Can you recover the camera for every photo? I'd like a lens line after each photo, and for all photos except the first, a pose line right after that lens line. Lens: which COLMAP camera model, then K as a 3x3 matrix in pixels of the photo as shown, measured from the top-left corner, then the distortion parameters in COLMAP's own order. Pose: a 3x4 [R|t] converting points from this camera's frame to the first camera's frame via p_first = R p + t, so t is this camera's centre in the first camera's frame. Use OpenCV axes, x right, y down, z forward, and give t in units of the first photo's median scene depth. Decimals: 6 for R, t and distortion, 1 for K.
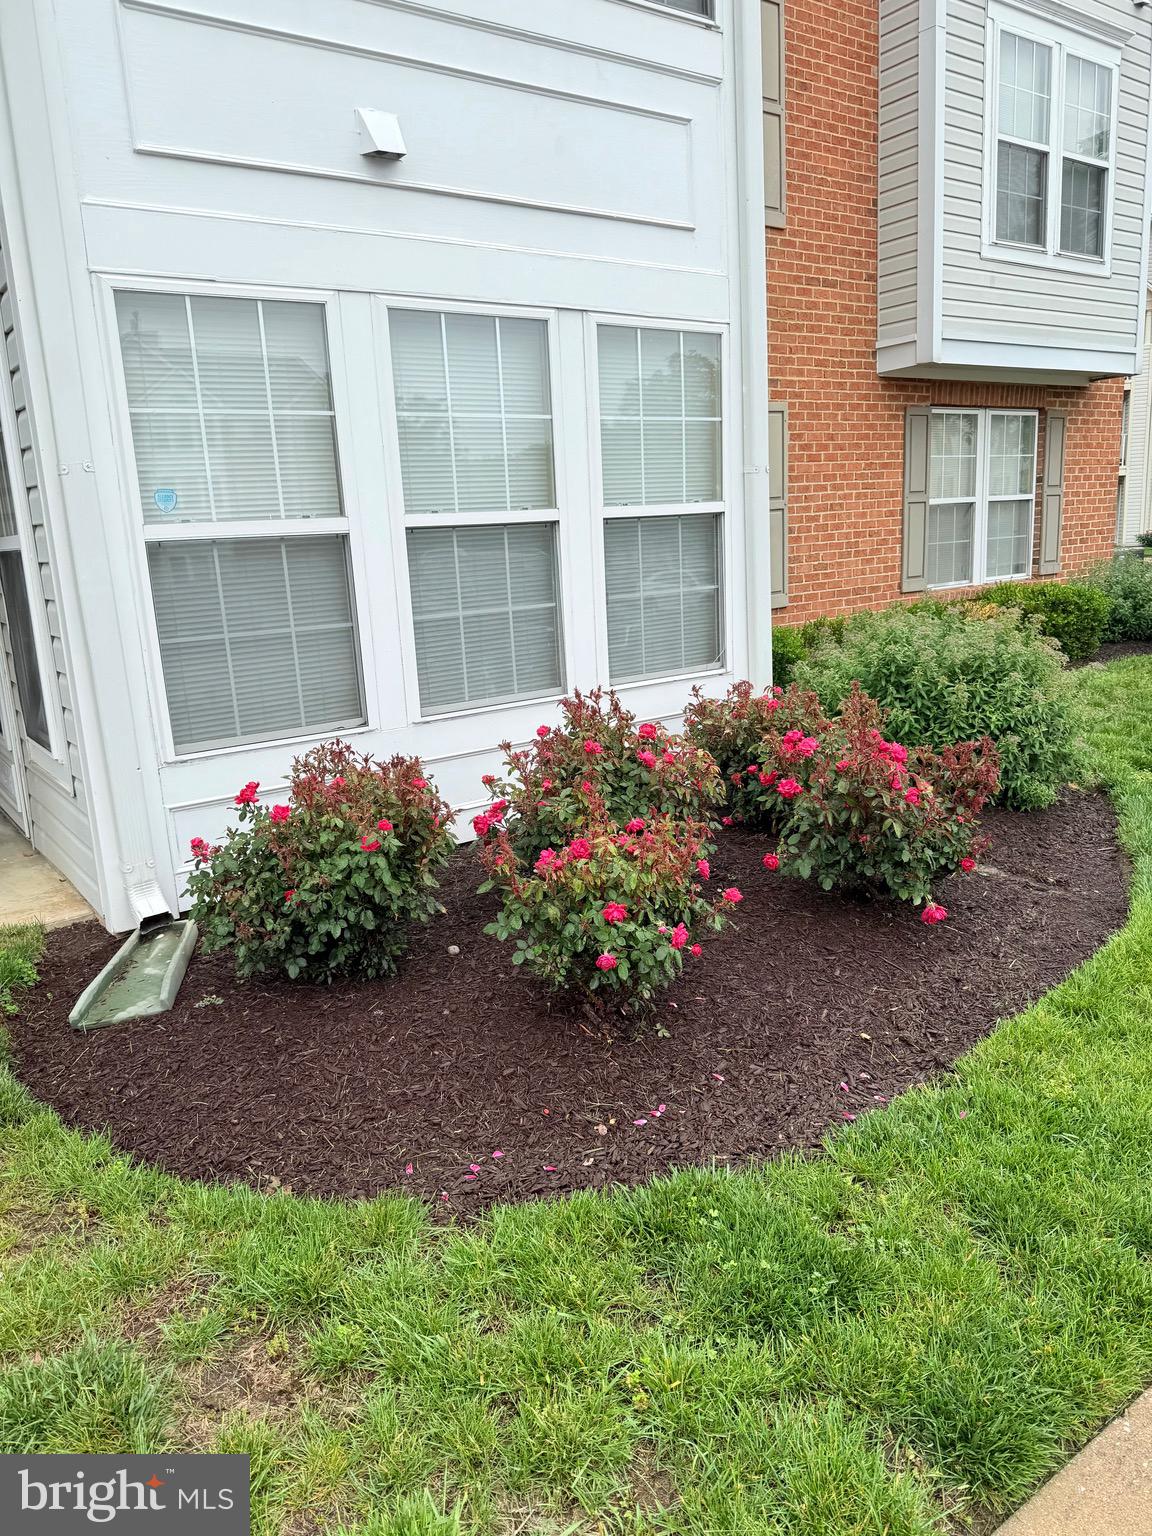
lens RADIAL K [[1124.6, 0, 631.9], [0, 1124.6, 750.6], [0, 0, 1]] dist [0.032126, -0.013064]
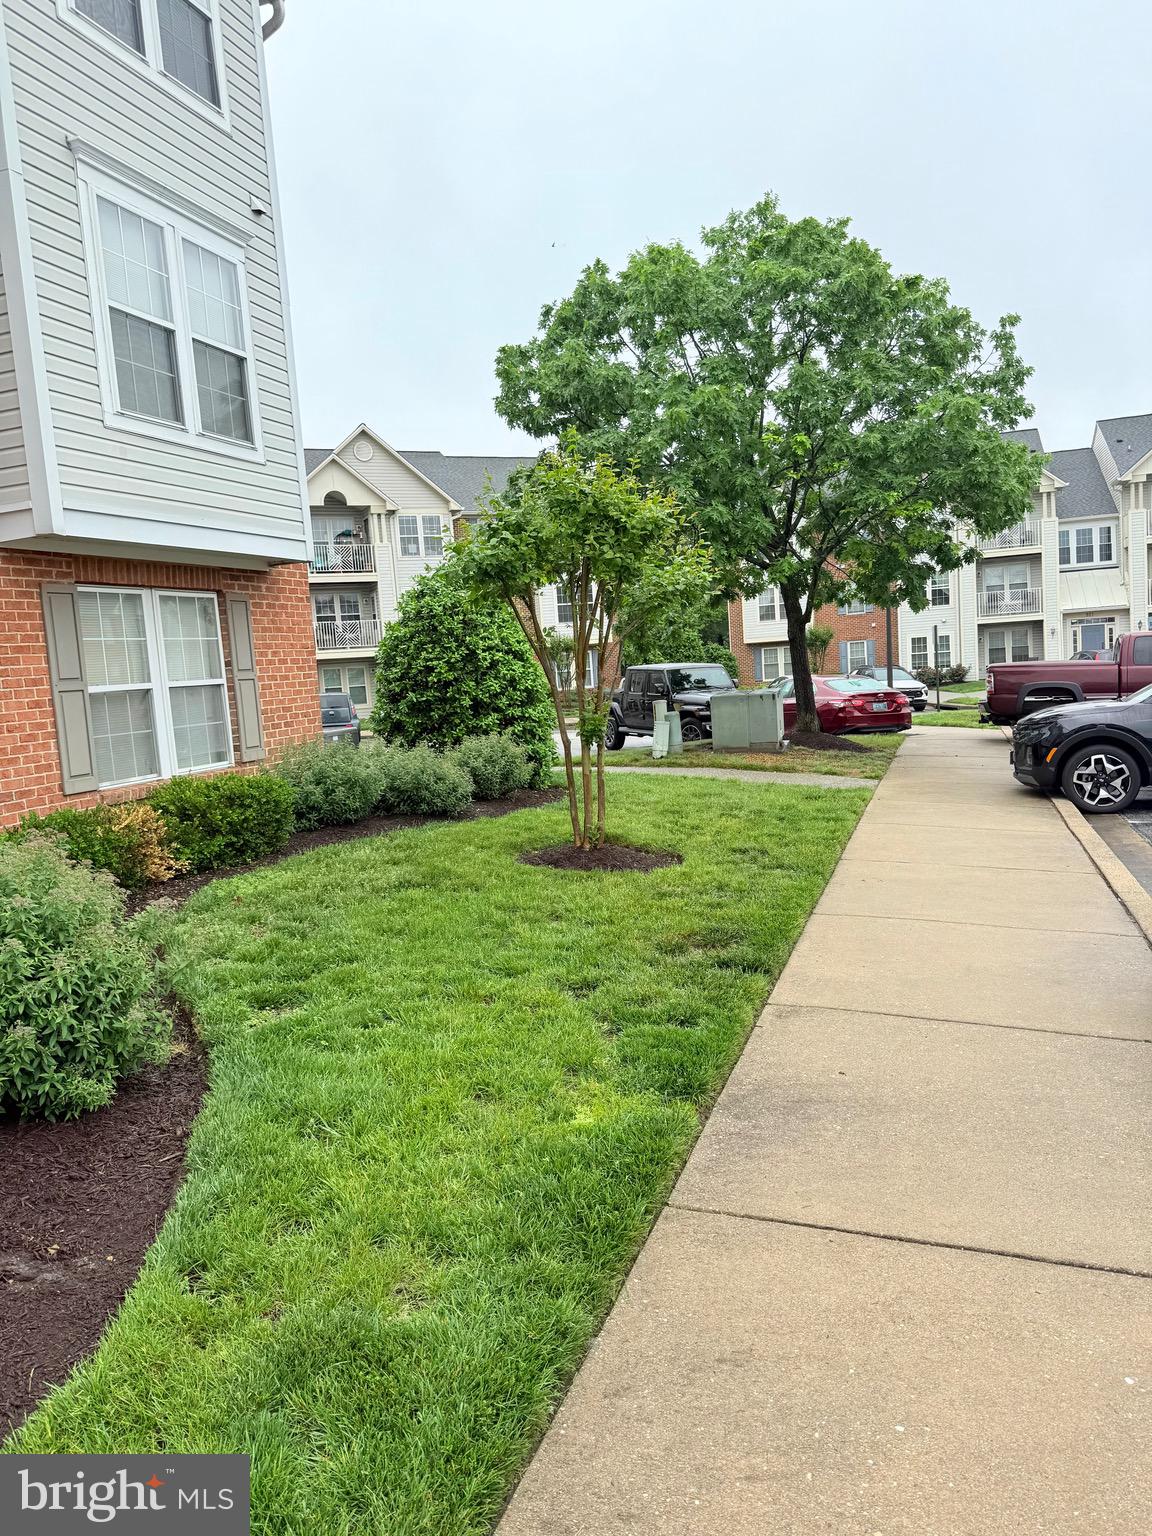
lens RADIAL K [[1139.4, 0, 603.2], [0, 1139.4, 760.2], [0, 0, 1]] dist [0.120412, -0.187830]
pose [[0.822429, -0.060025, 0.565692, 0.083072], [0.143631, 0.984110, -0.104396, -0.017233], [-0.550436, 0.167109, 0.817982, 0.062031]]
